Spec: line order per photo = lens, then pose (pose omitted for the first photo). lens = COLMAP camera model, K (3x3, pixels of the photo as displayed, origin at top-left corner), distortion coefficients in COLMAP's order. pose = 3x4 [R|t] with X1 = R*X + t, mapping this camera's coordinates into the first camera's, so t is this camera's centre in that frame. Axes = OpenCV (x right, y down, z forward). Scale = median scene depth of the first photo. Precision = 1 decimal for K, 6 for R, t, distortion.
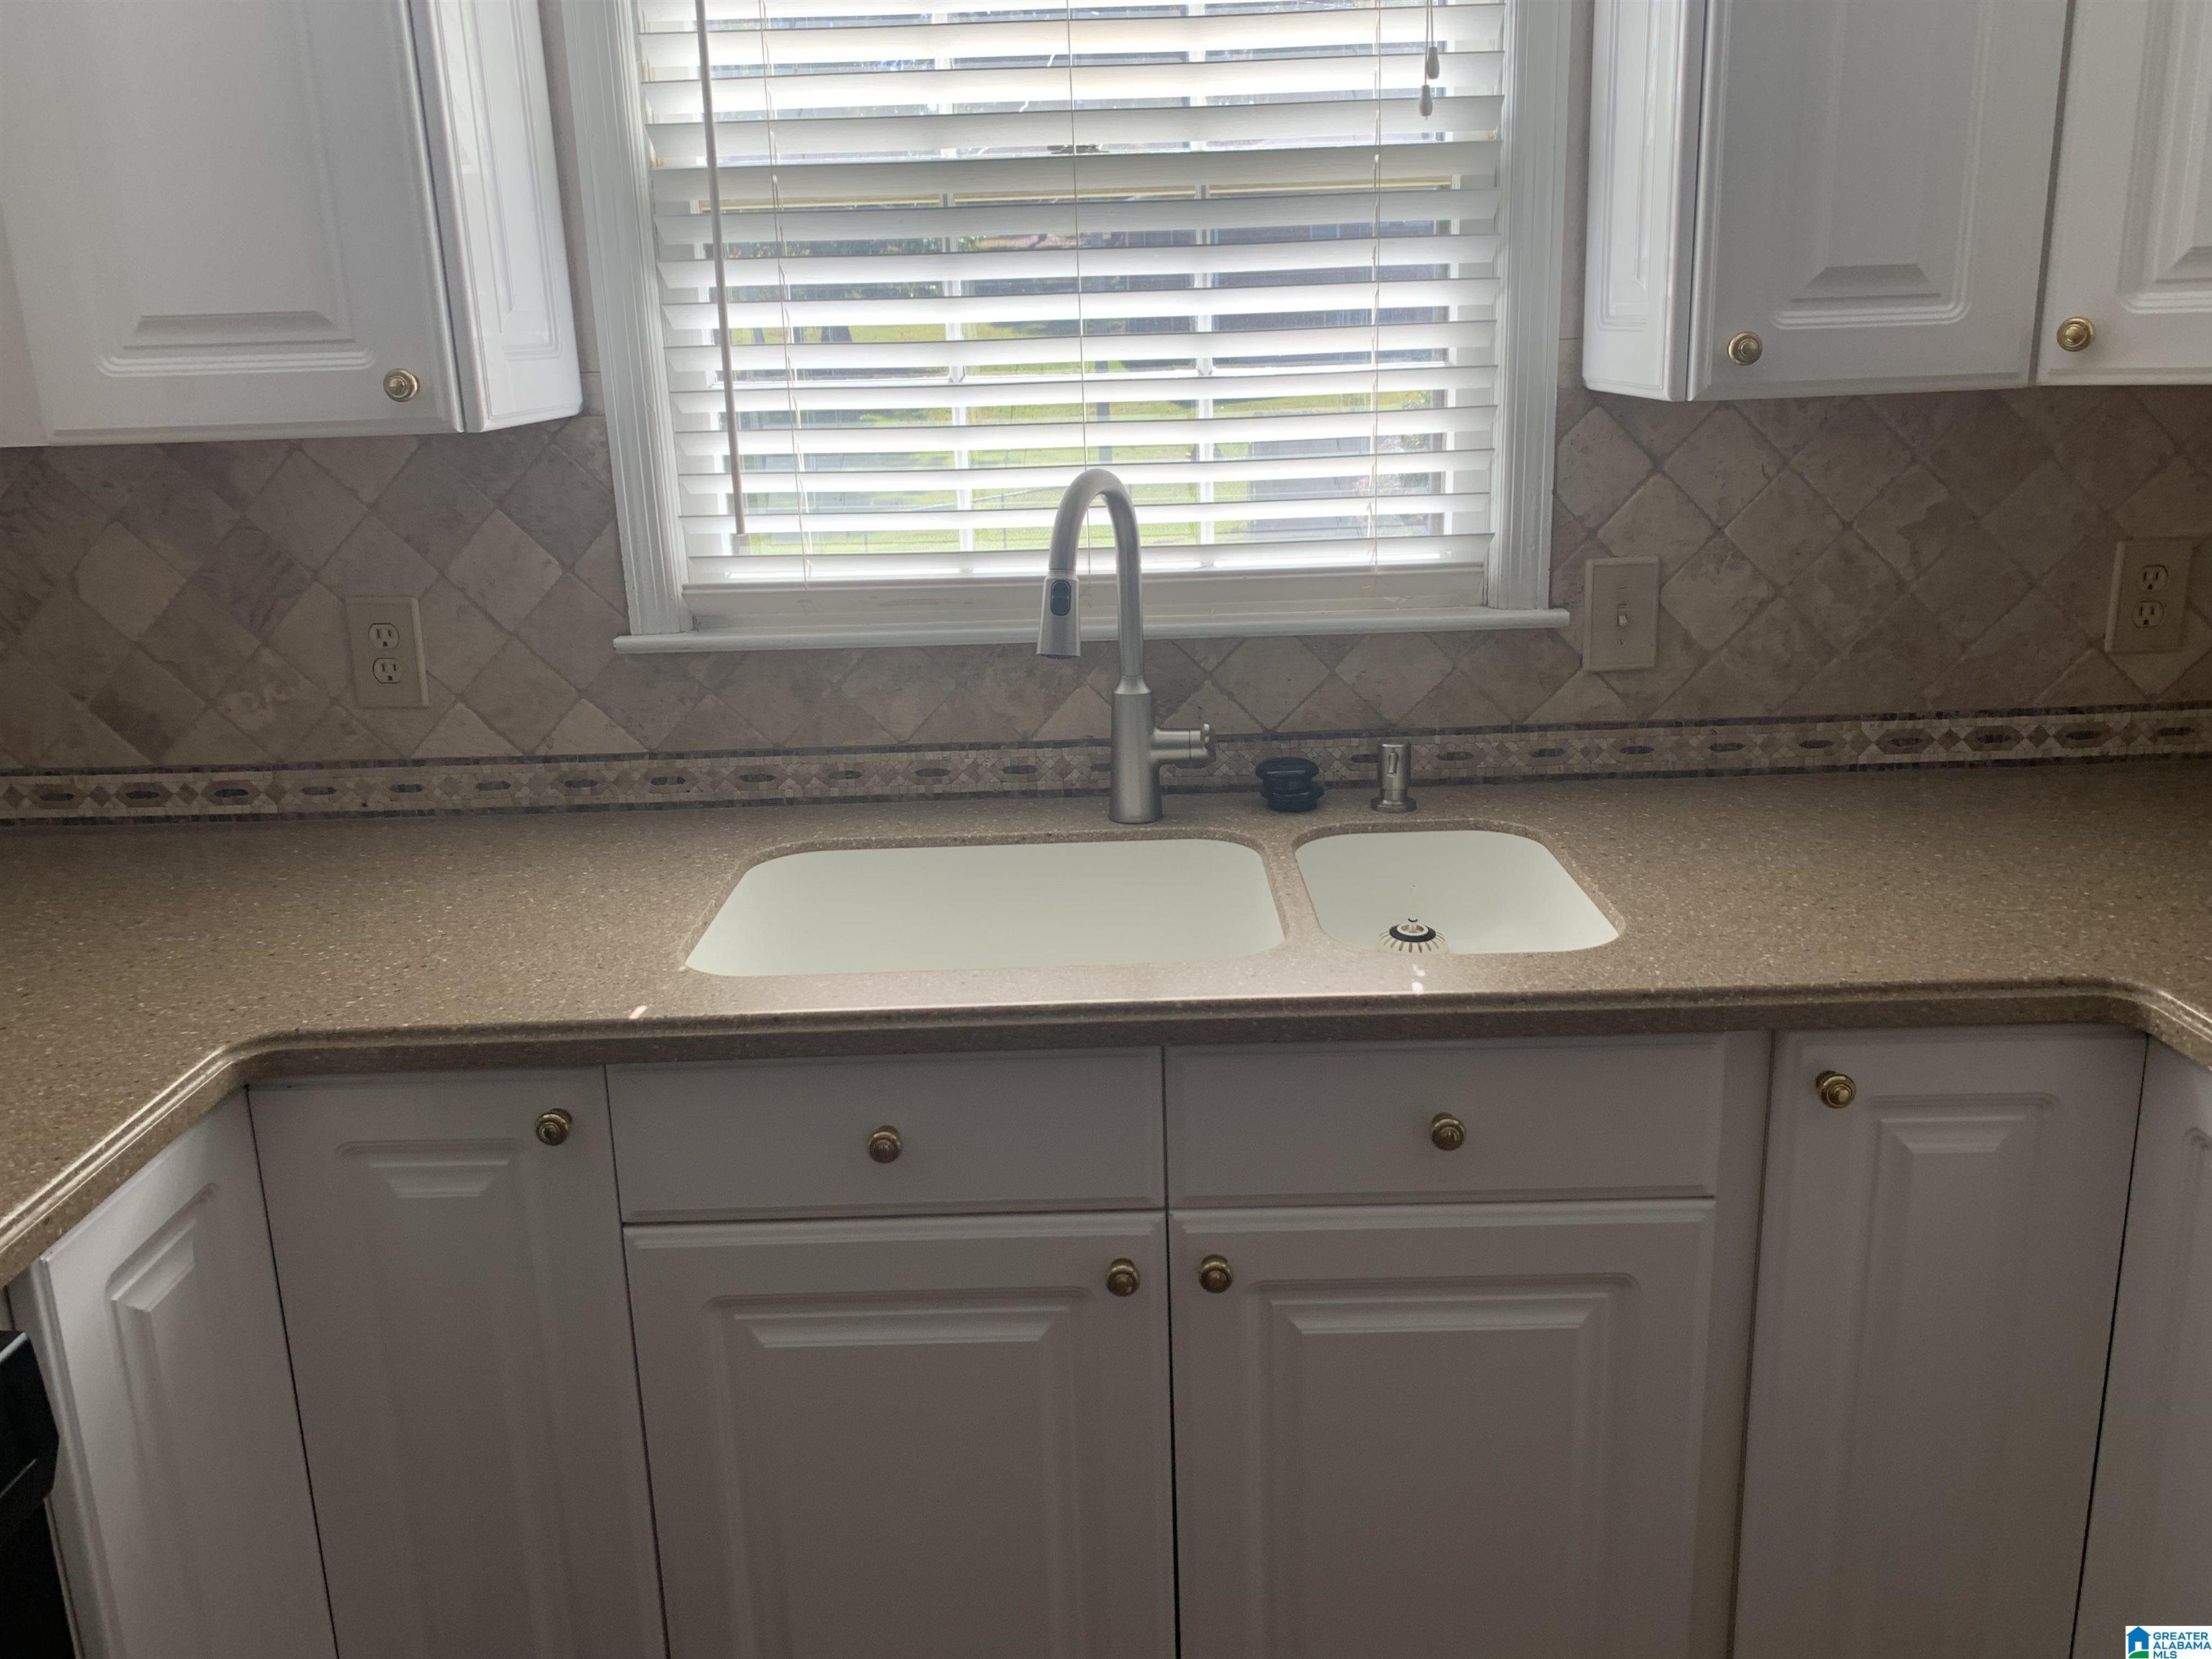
lens RADIAL K [[1759.1, 0, 1103.2], [0, 1759.1, 815.6], [0, 0, 1]] dist [0.014275, -0.007450]
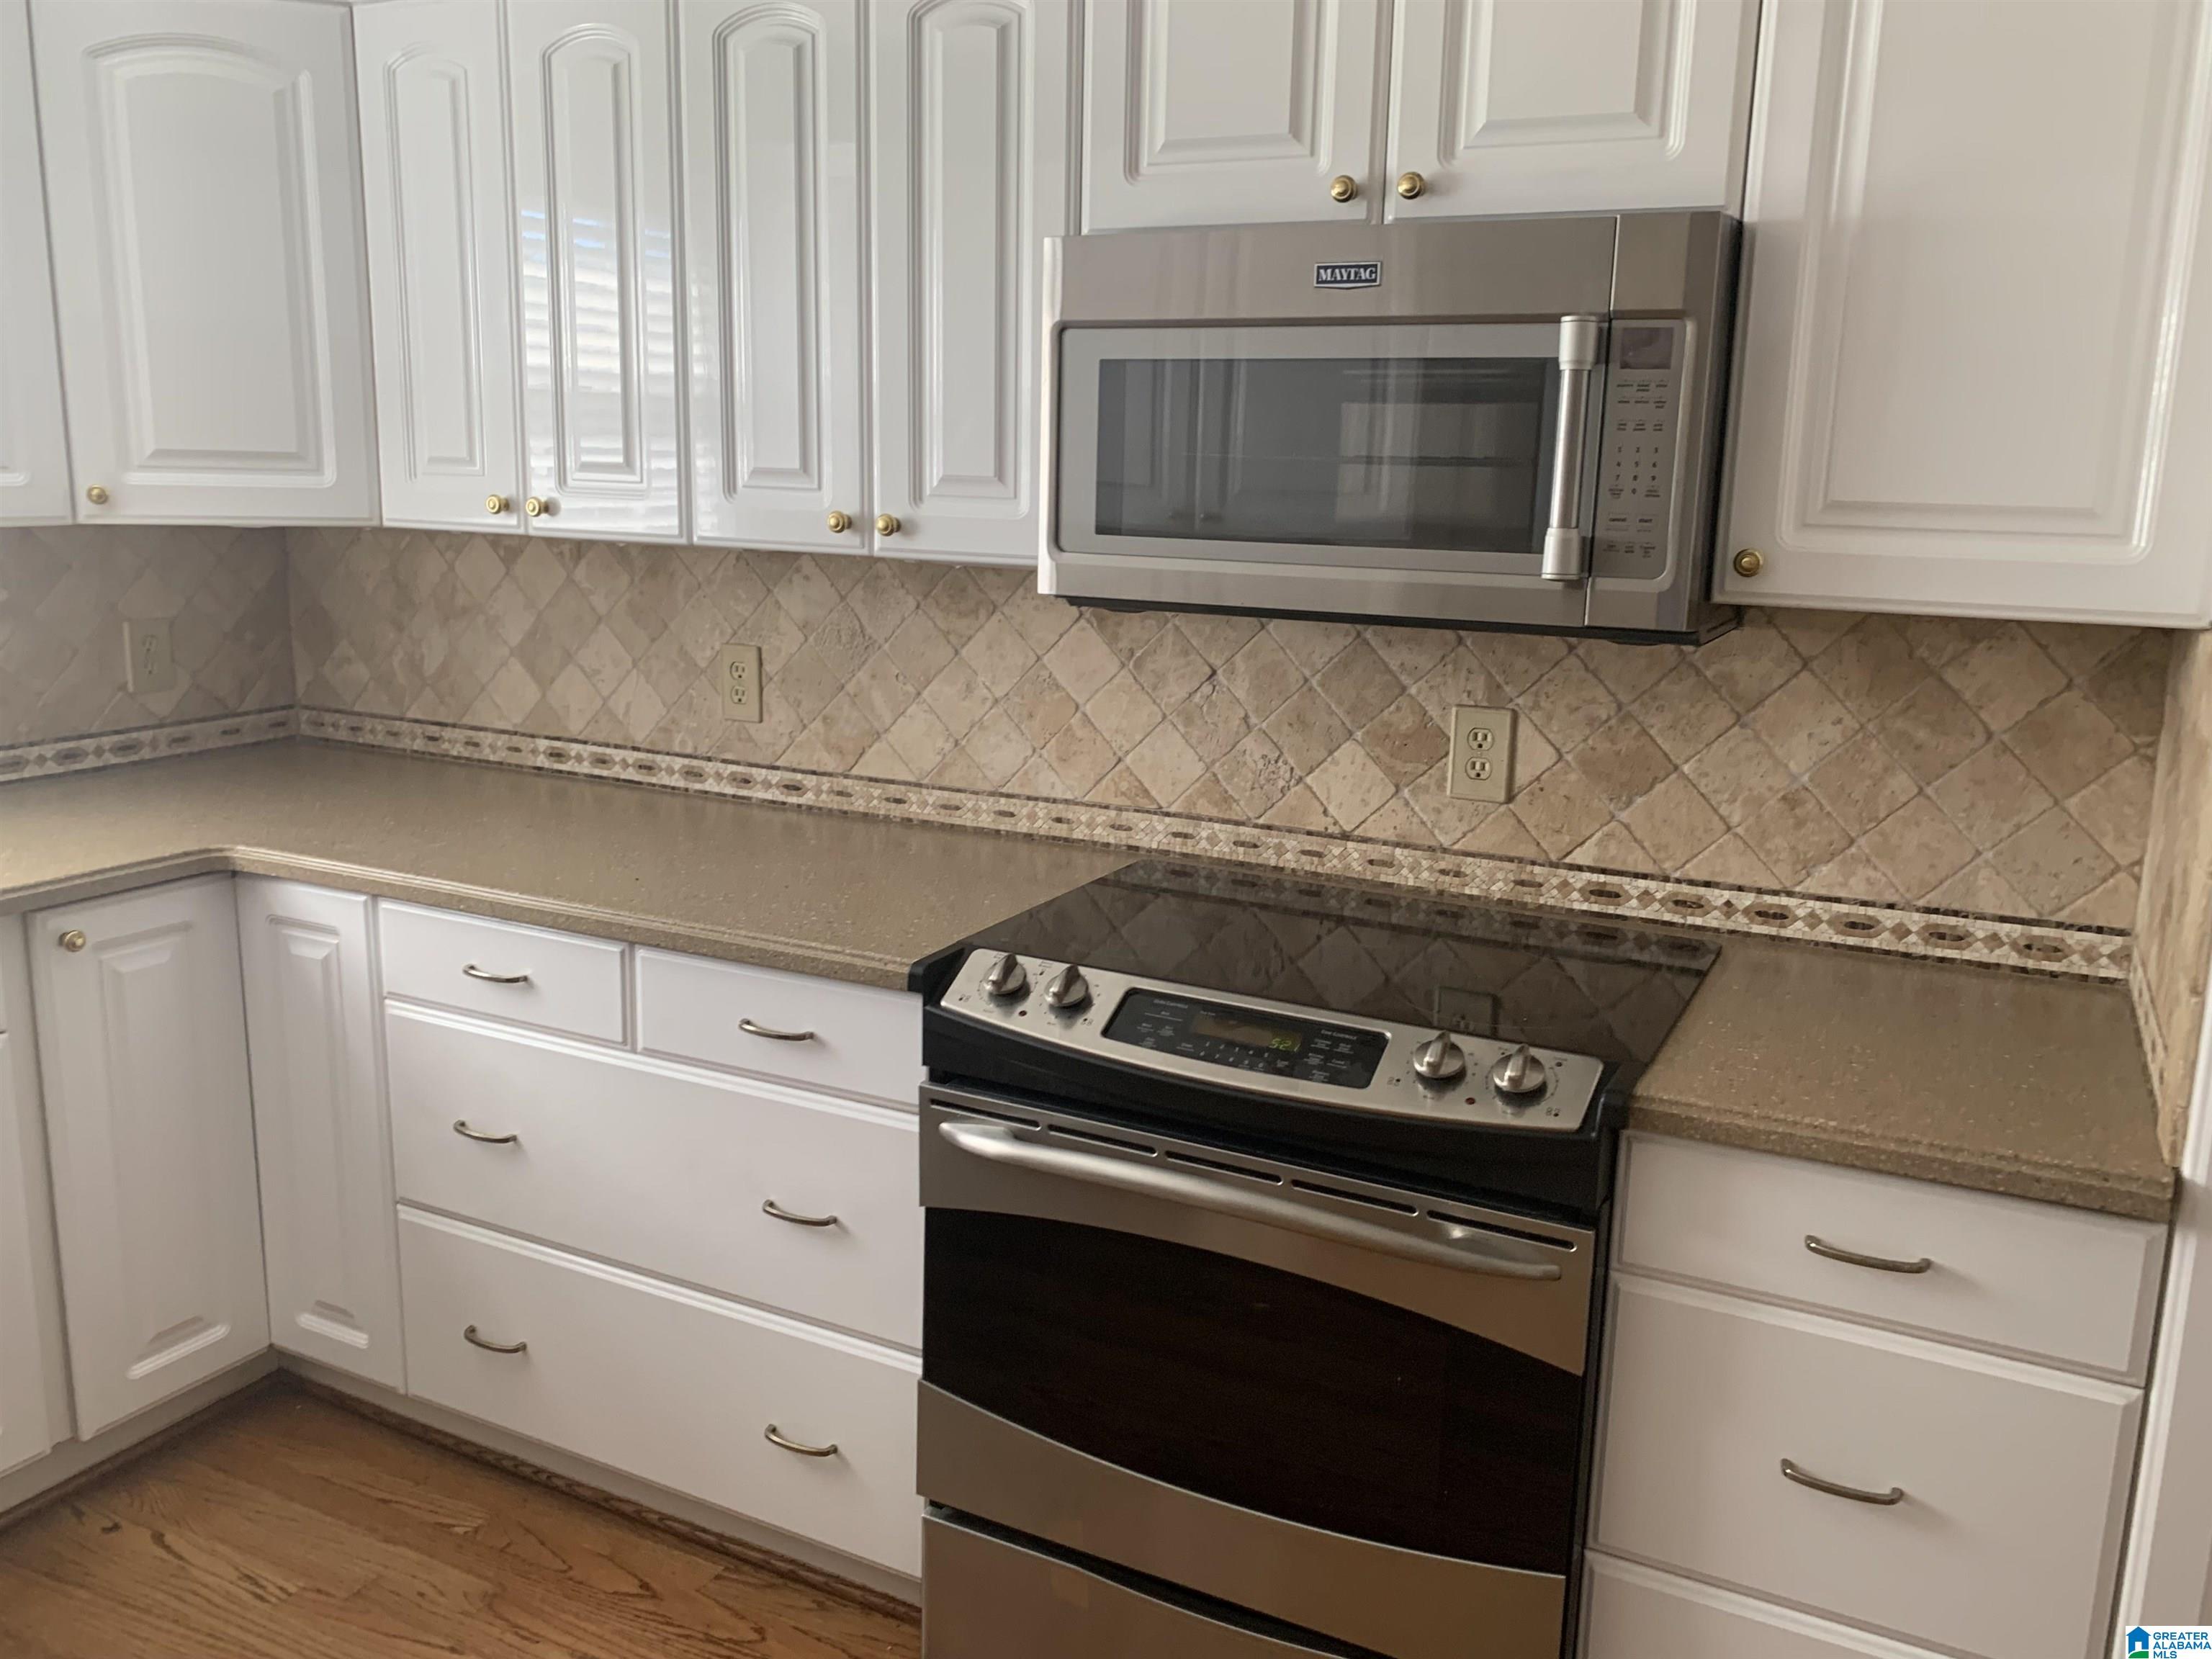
lens RADIAL K [[1759.1, 0, 1099.1], [0, 1759.1, 826.8], [0, 0, 1]] dist [0.014275, -0.007450]
pose [[0.457929, -0.137006, 0.878368, -0.426972], [0.197840, 0.978981, 0.049558, 0.115425], [-0.866695, 0.151083, 0.475409, -0.466920]]
